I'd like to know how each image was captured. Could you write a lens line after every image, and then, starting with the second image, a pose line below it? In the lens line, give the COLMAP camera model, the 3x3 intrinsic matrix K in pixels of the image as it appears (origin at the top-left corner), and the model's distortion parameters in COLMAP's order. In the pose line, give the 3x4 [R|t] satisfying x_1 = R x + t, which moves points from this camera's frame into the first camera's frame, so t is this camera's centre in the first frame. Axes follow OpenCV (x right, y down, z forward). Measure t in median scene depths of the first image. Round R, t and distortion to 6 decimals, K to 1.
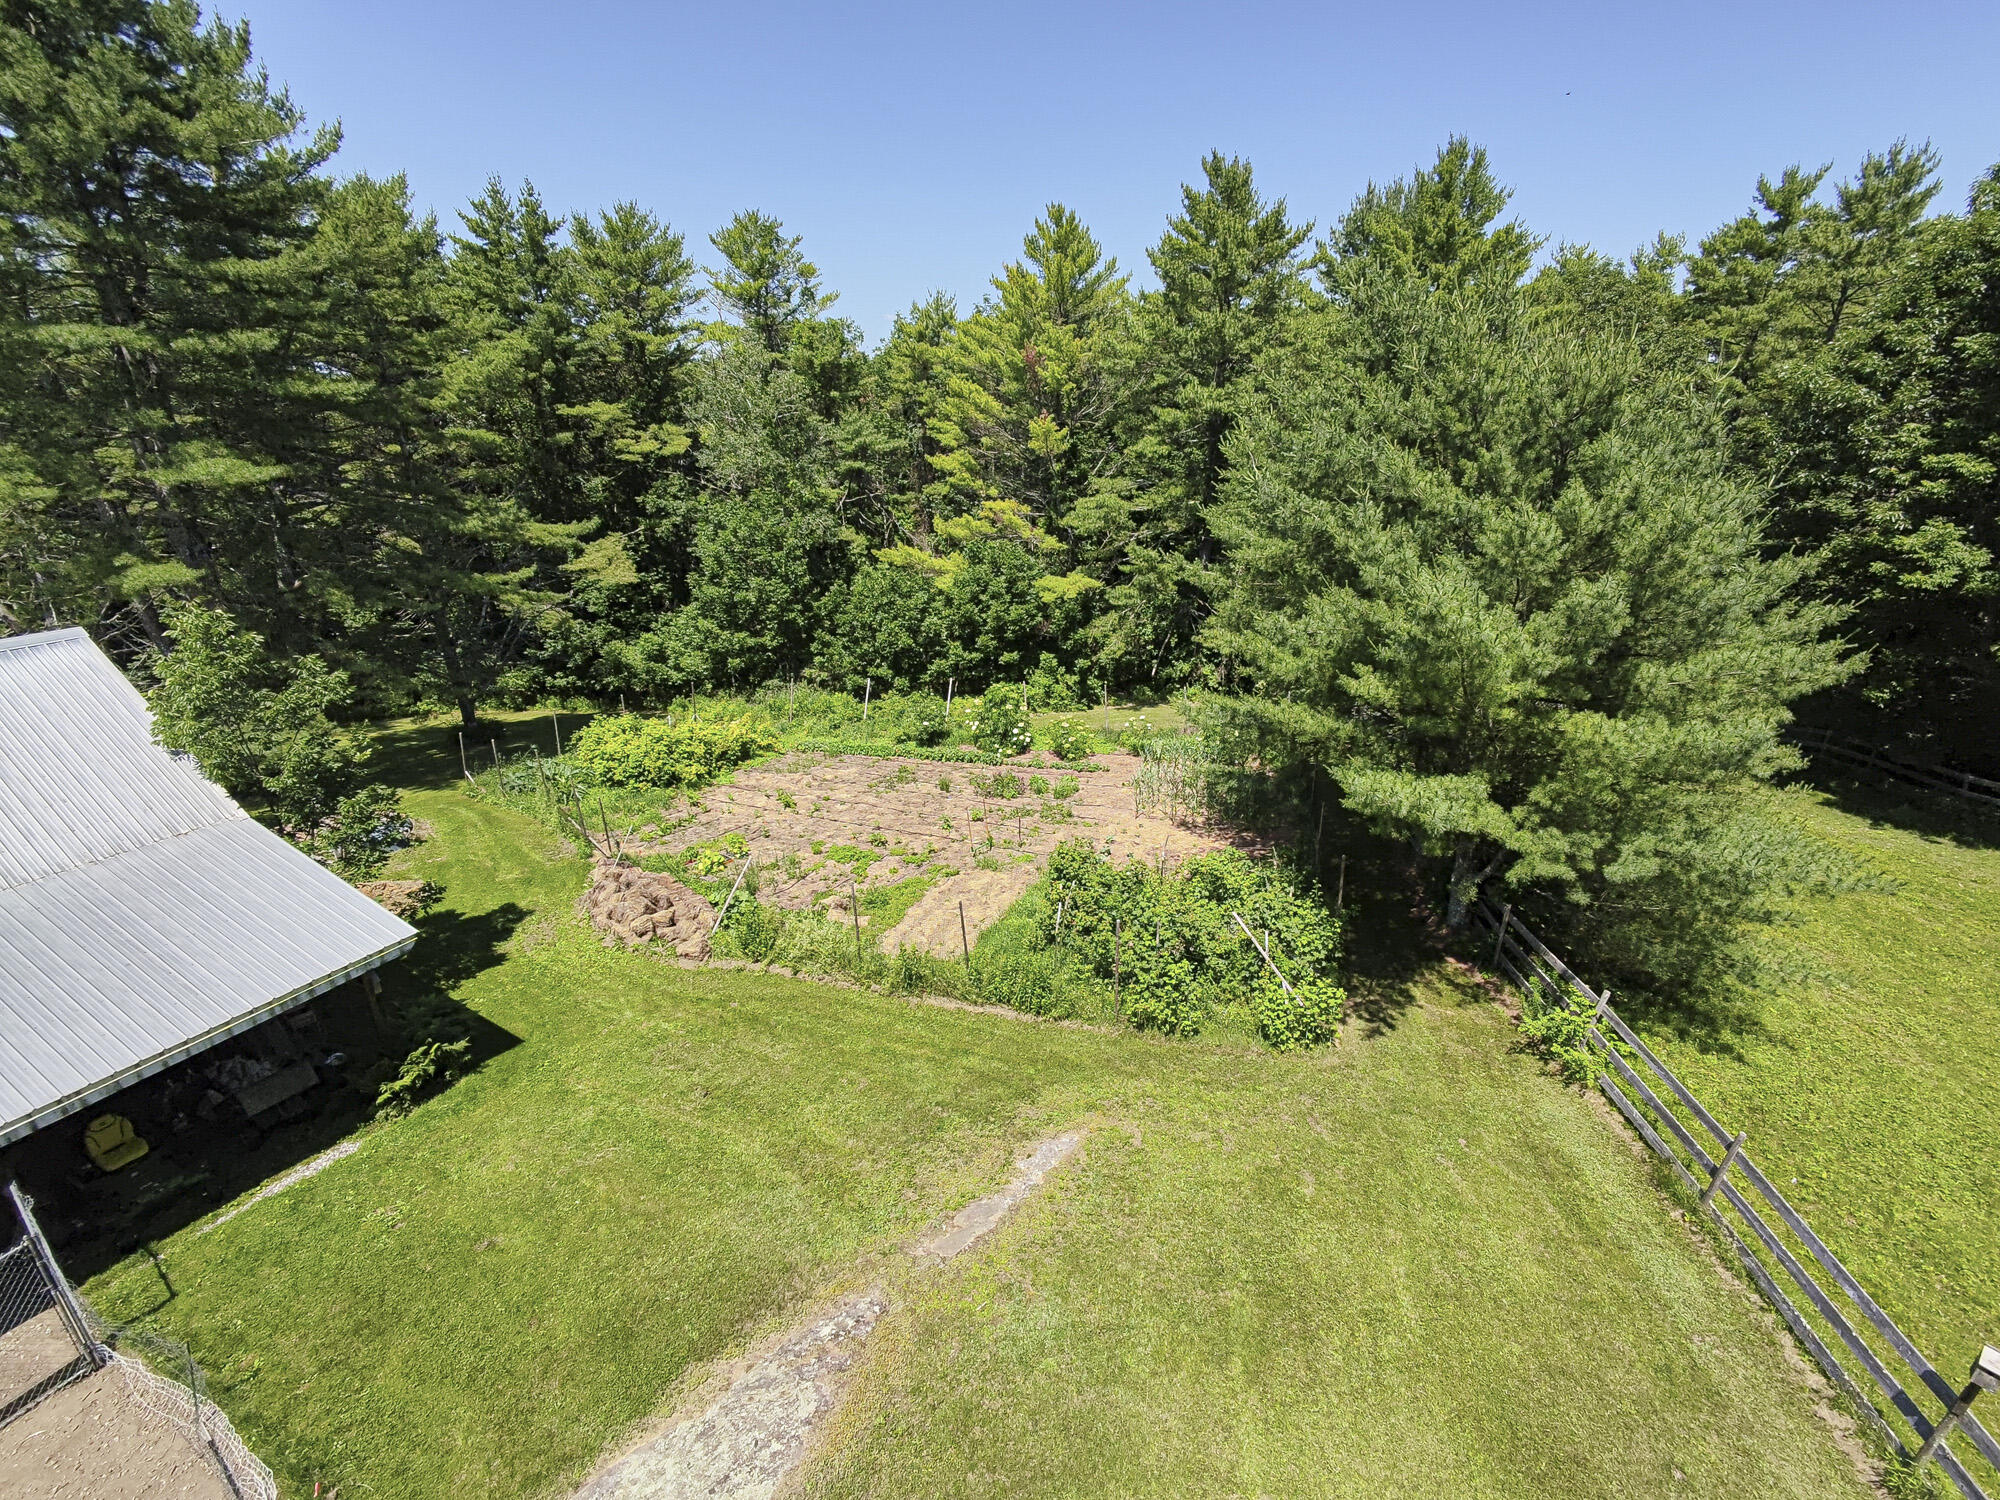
lens RADIAL K [[912.1, 0, 1013.0], [0, 912.1, 754.8], [0, 0, 1]] dist [0.002741, -0.006632]
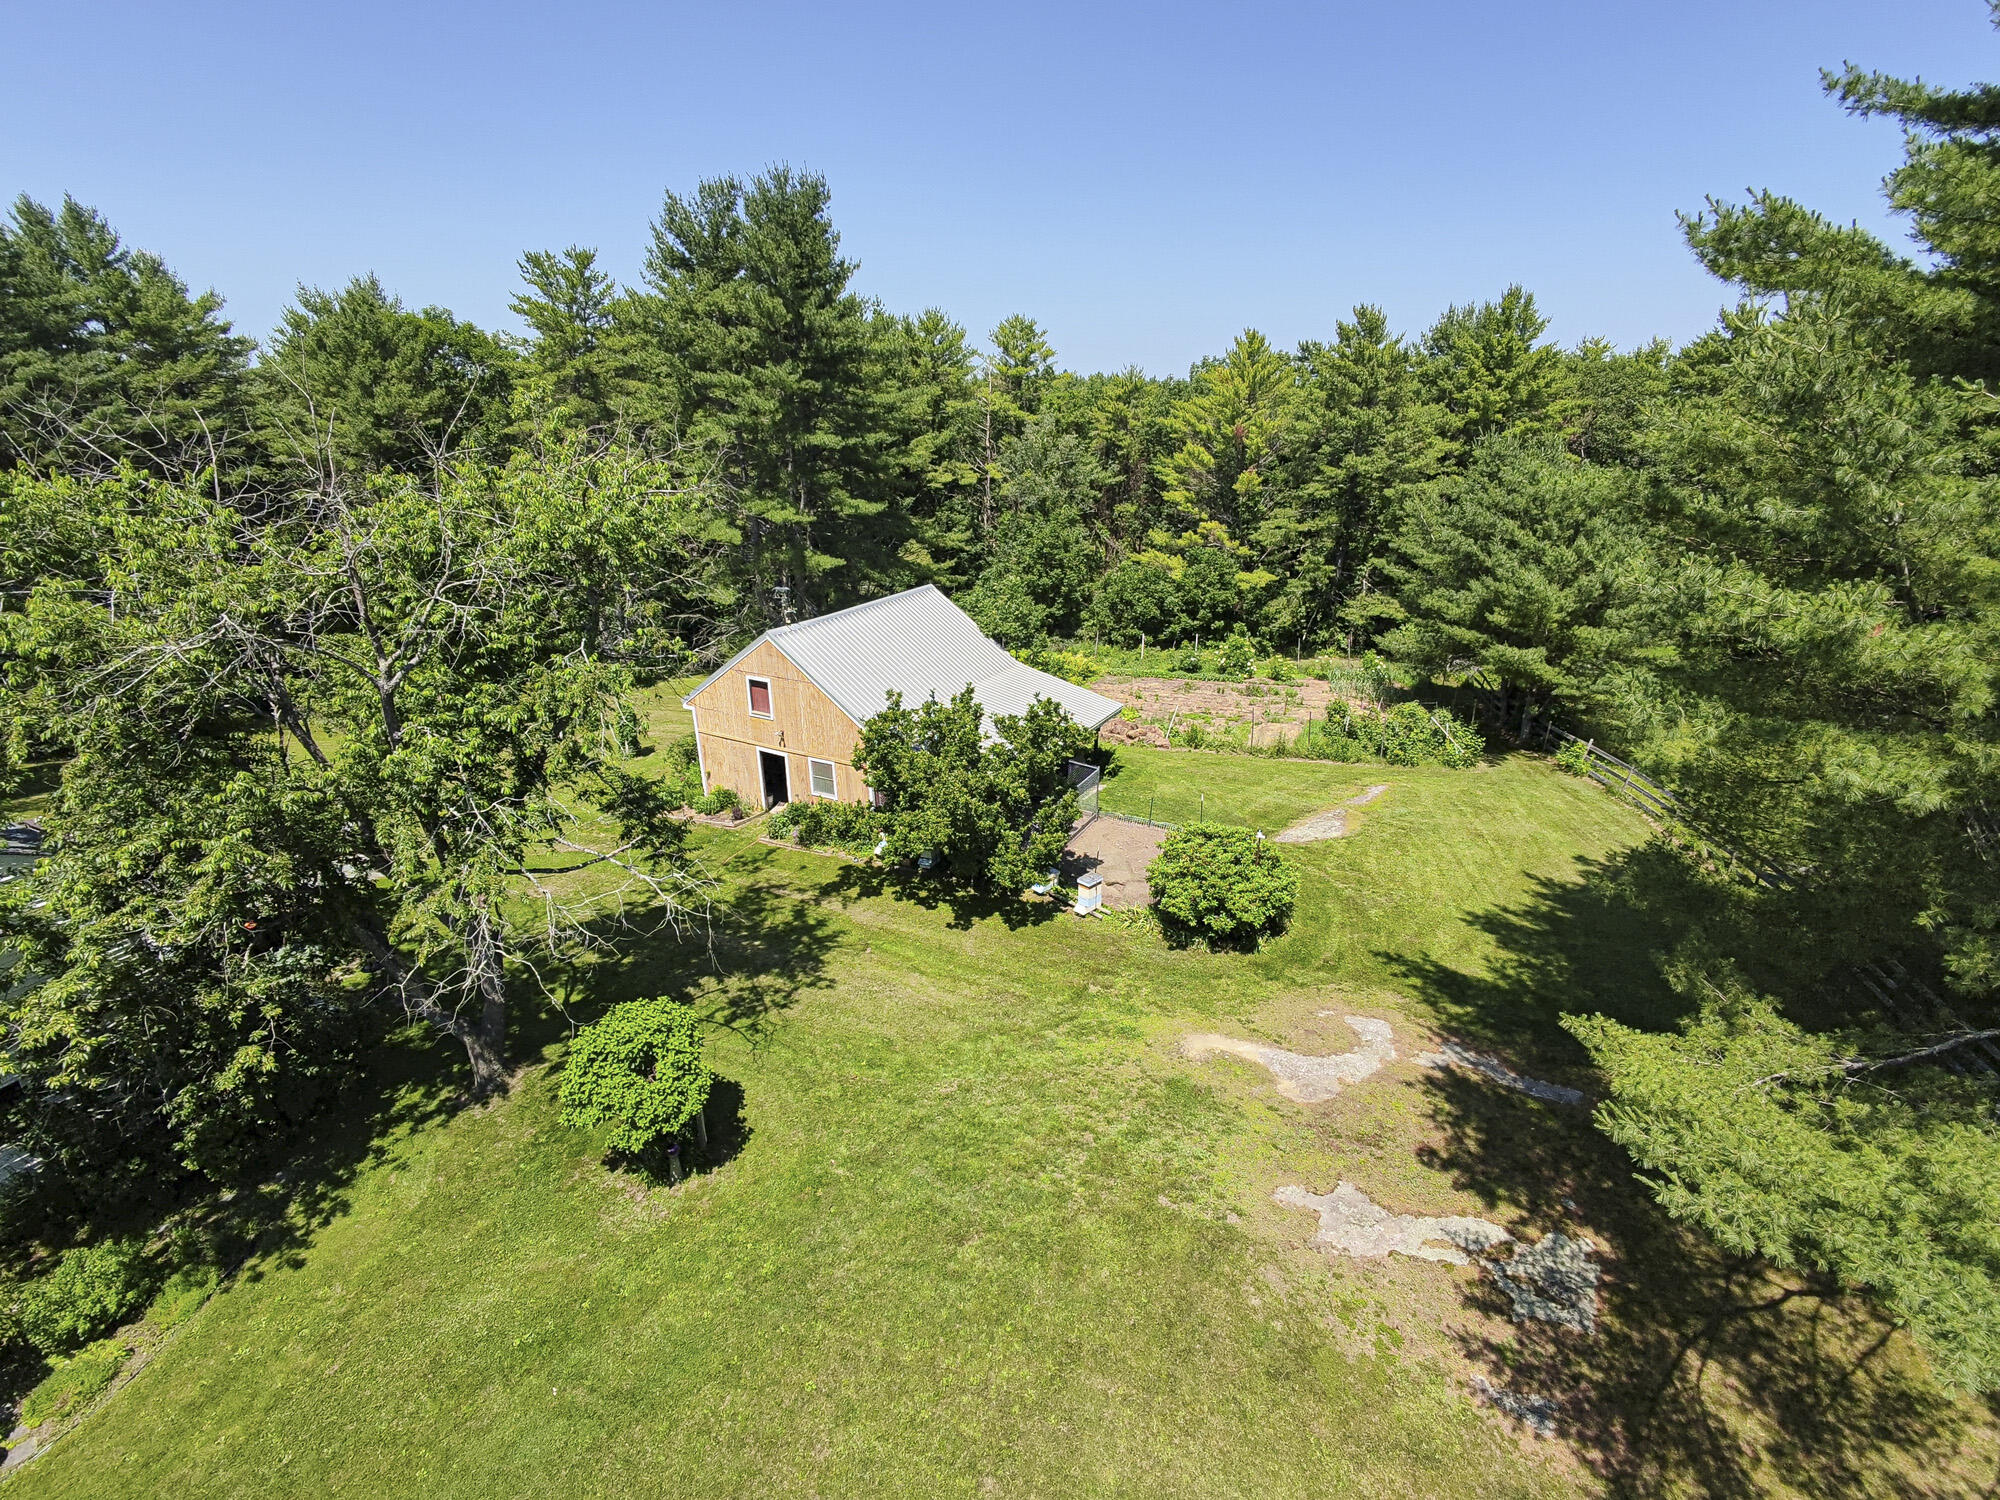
lens RADIAL K [[933.4, 0, 1010.4], [0, 933.4, 757.5], [0, 0, 1]] dist [0.002481, -0.007228]
pose [[0.999806, 0.018932, -0.005447, -0.345073], [-0.018930, 0.999821, 0.000411, 0.125023], [0.005454, -0.000307, 0.999985, -0.583647]]
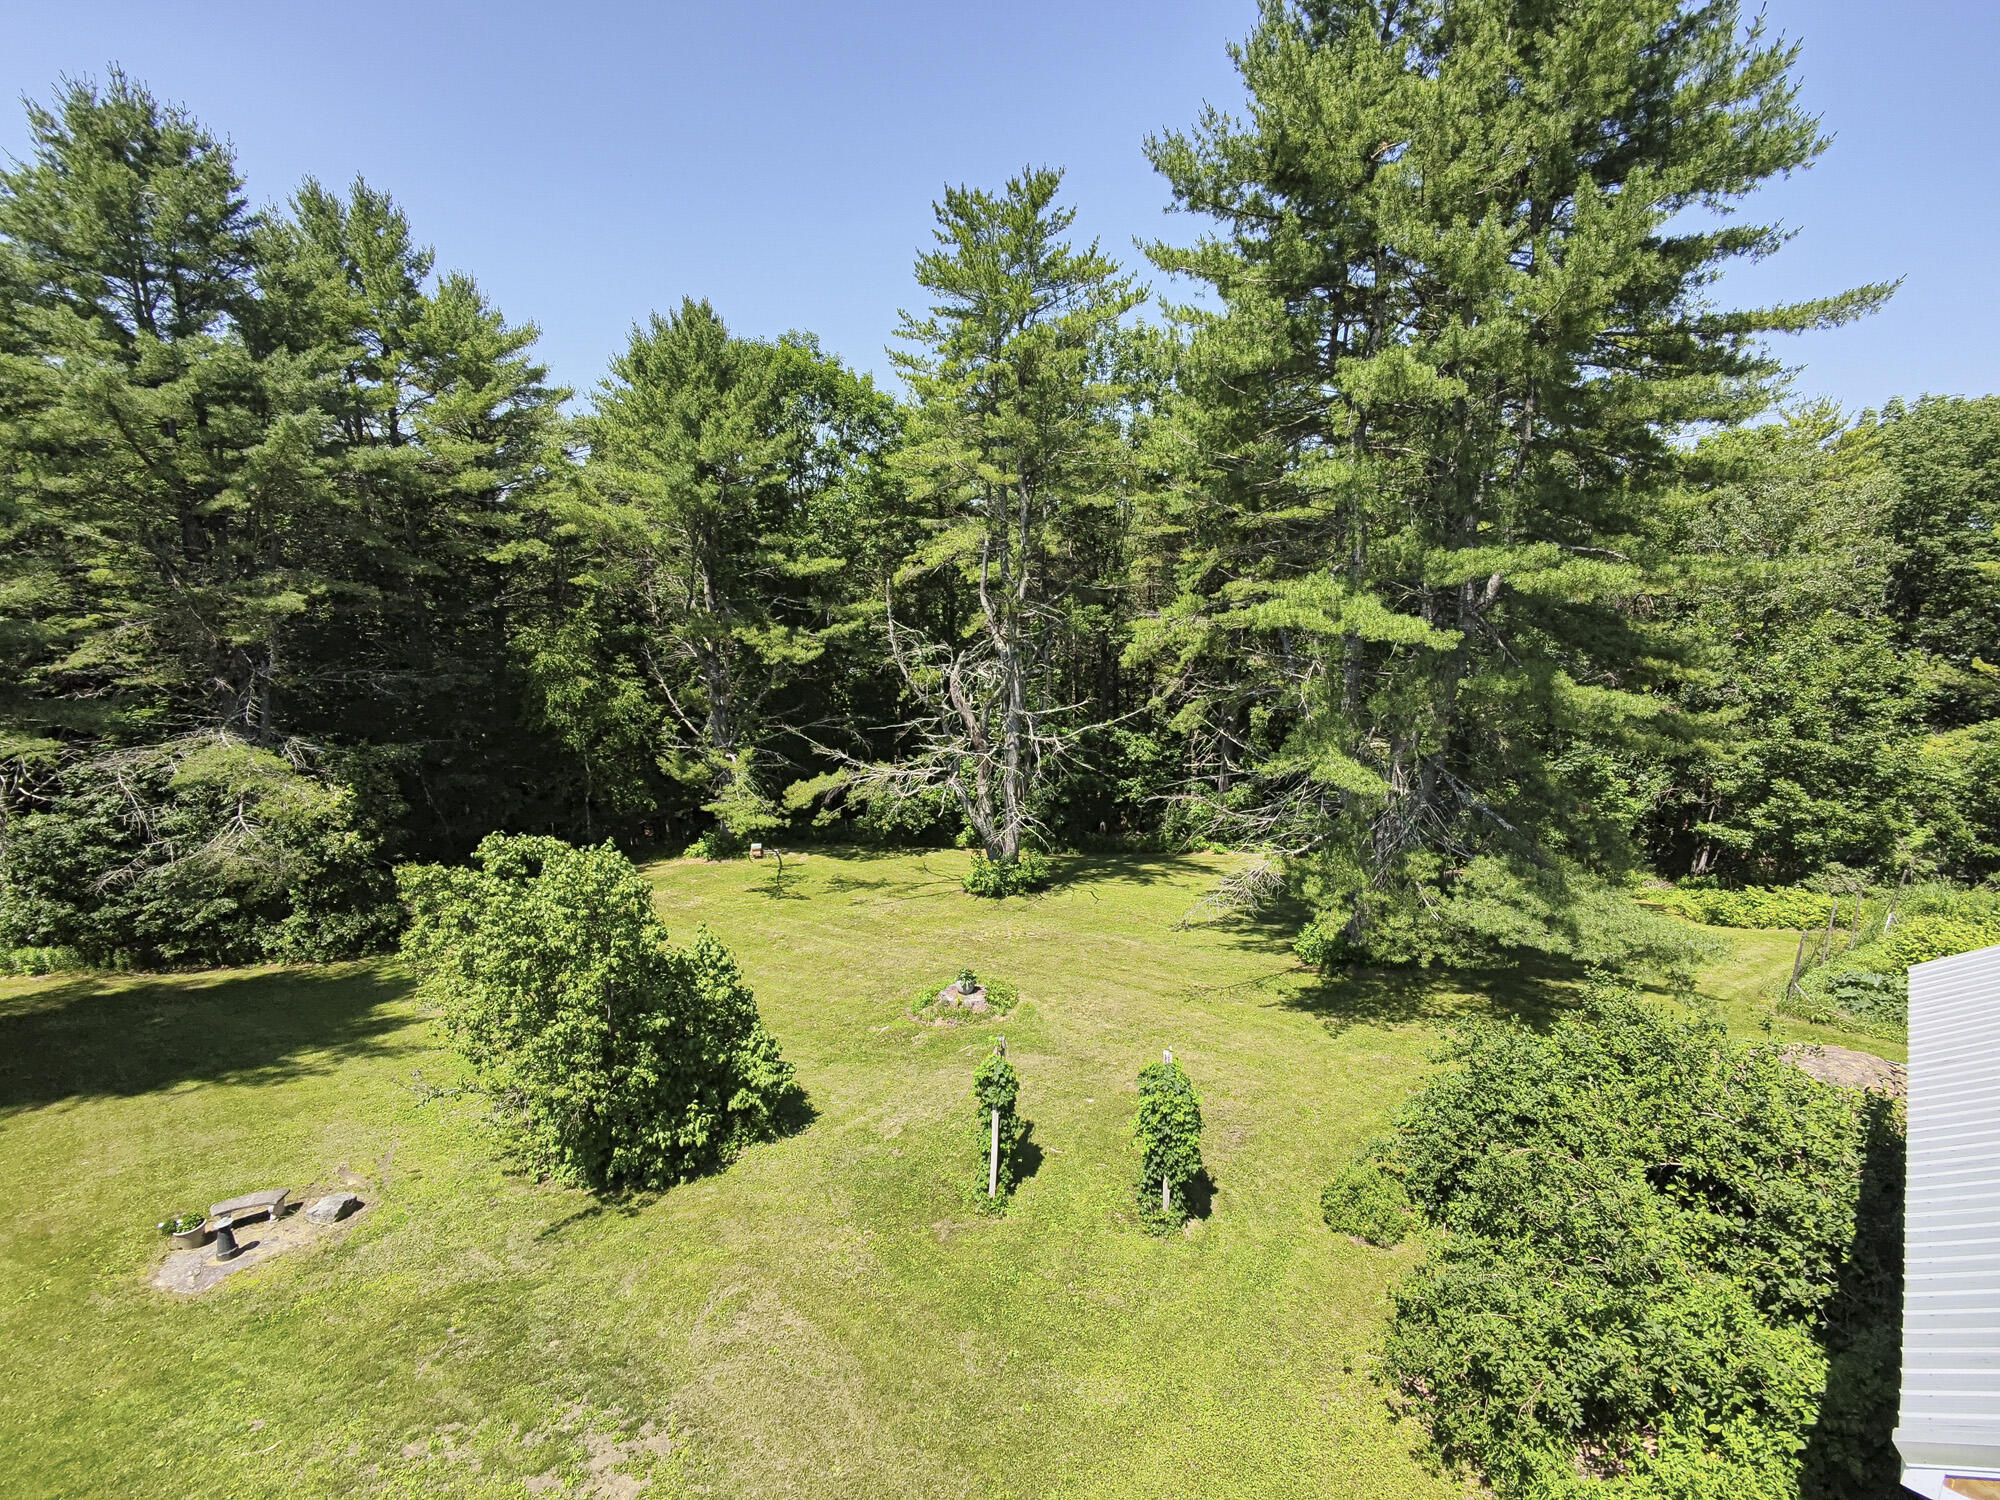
lens RADIAL K [[933.4, 0, 1010.4], [0, 933.4, 757.5], [0, 0, 1]] dist [0.002481, -0.007228]
pose [[0.960910, 0.061990, -0.269832, -0.770371], [-0.100819, 0.986042, -0.132503, 0.001470], [0.257852, 0.154528, 0.953747, 0.083722]]
